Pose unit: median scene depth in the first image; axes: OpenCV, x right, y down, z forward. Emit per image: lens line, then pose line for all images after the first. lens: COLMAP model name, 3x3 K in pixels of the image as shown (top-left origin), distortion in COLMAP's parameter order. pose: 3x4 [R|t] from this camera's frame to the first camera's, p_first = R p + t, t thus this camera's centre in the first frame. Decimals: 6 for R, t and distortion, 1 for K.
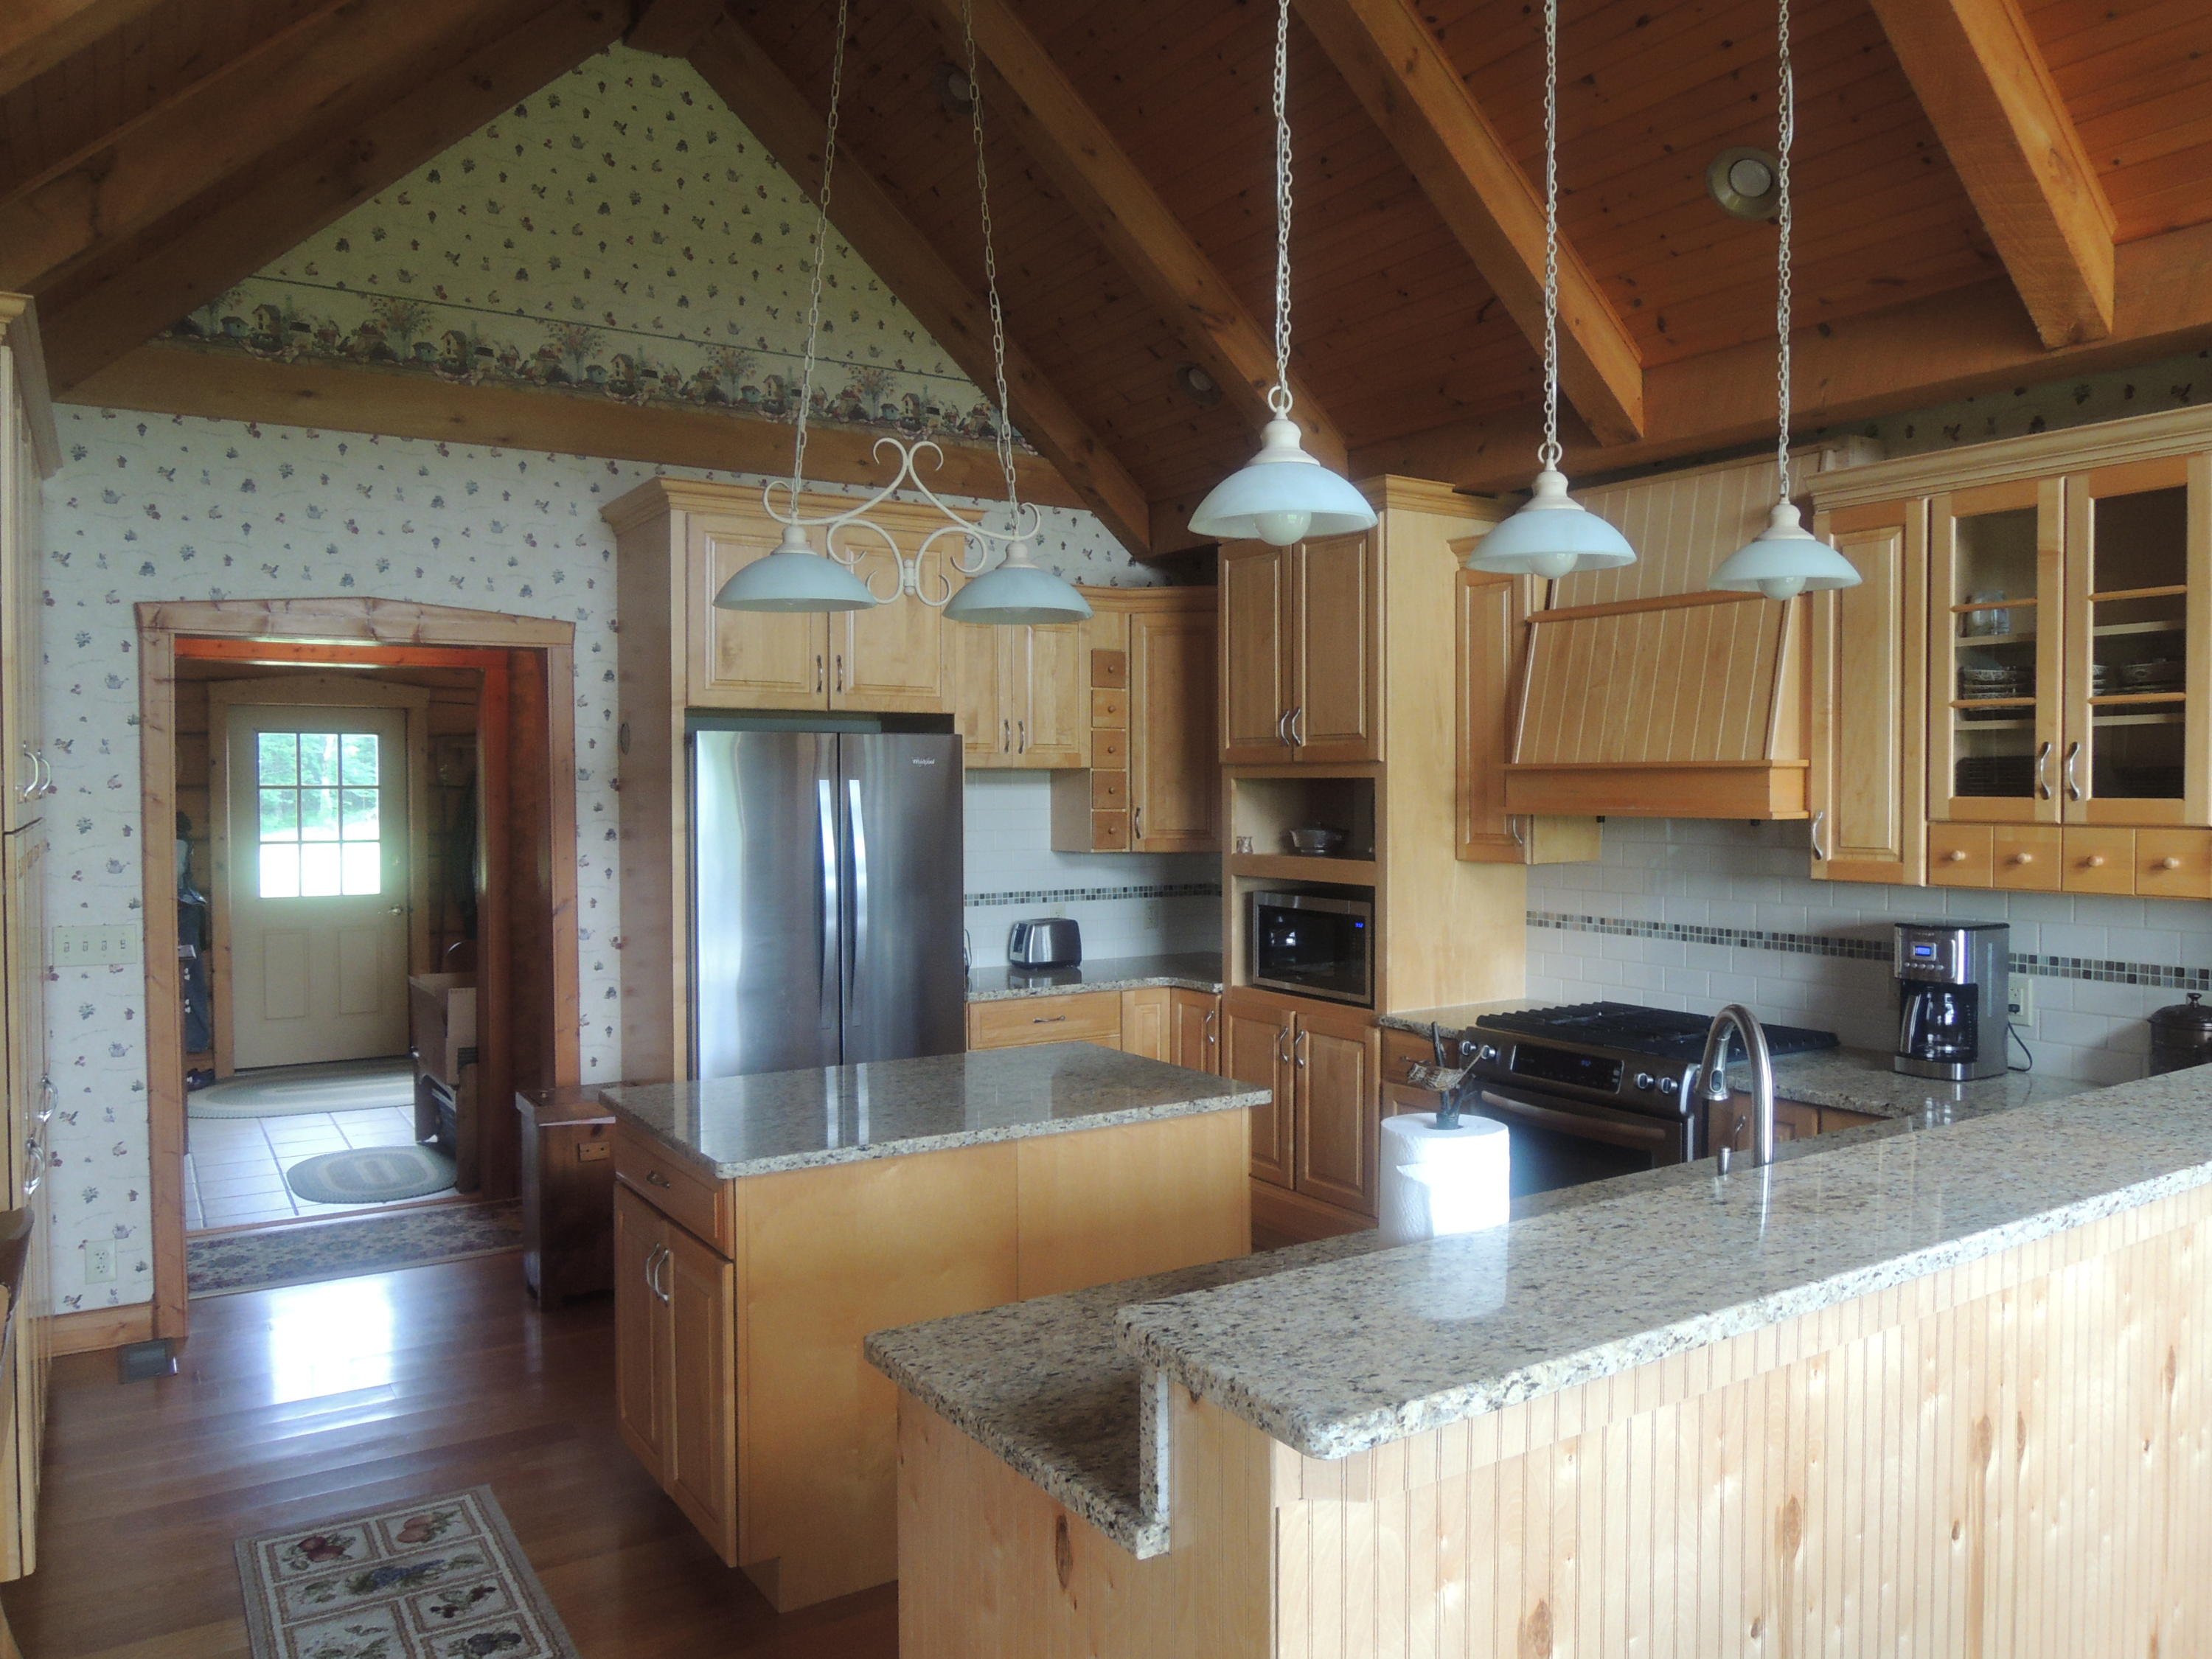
lens RADIAL K [[1575.7, 0, 1113.9], [0, 1575.7, 830.6], [0, 0, 1]] dist [-0.021915, -0.004888]
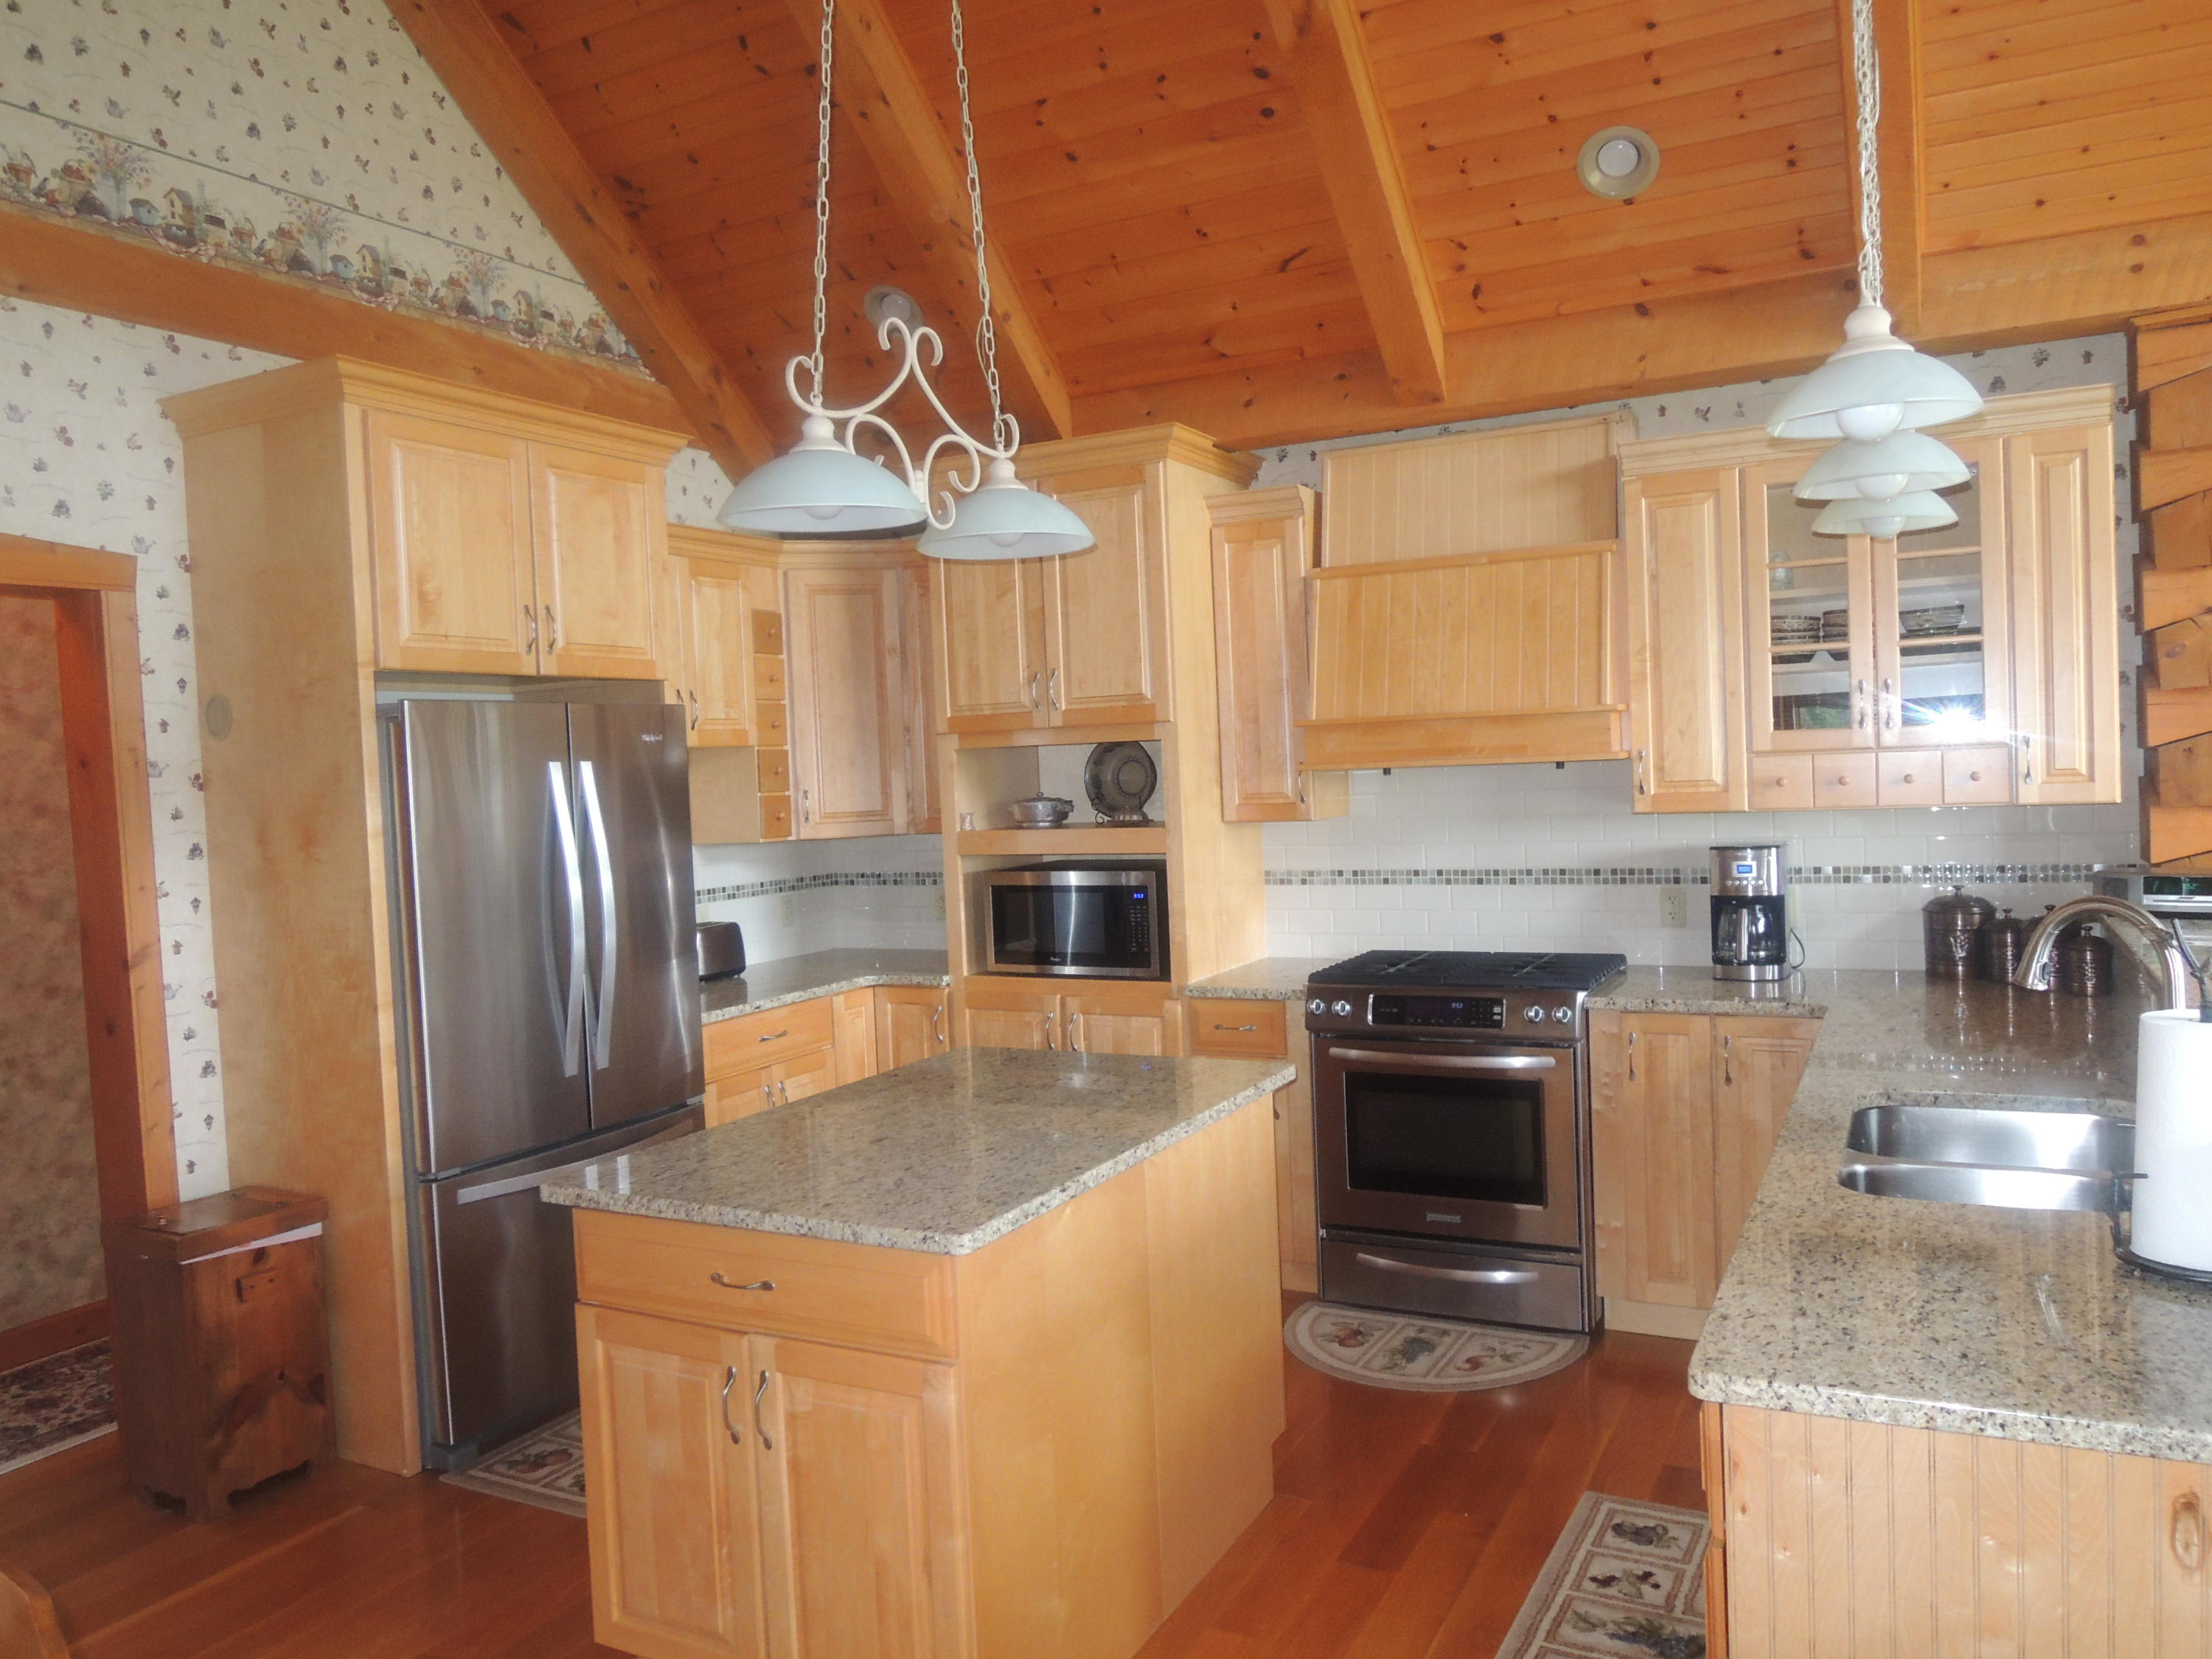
lens RADIAL K [[1575.7, 0, 1113.9], [0, 1575.7, 830.6], [0, 0, 1]] dist [-0.021915, -0.004888]
pose [[0.870201, -0.054985, 0.489619, -0.348138], [0.054440, 0.998399, 0.015365, 0.005571], [-0.489680, 0.013284, 0.871801, 0.188862]]
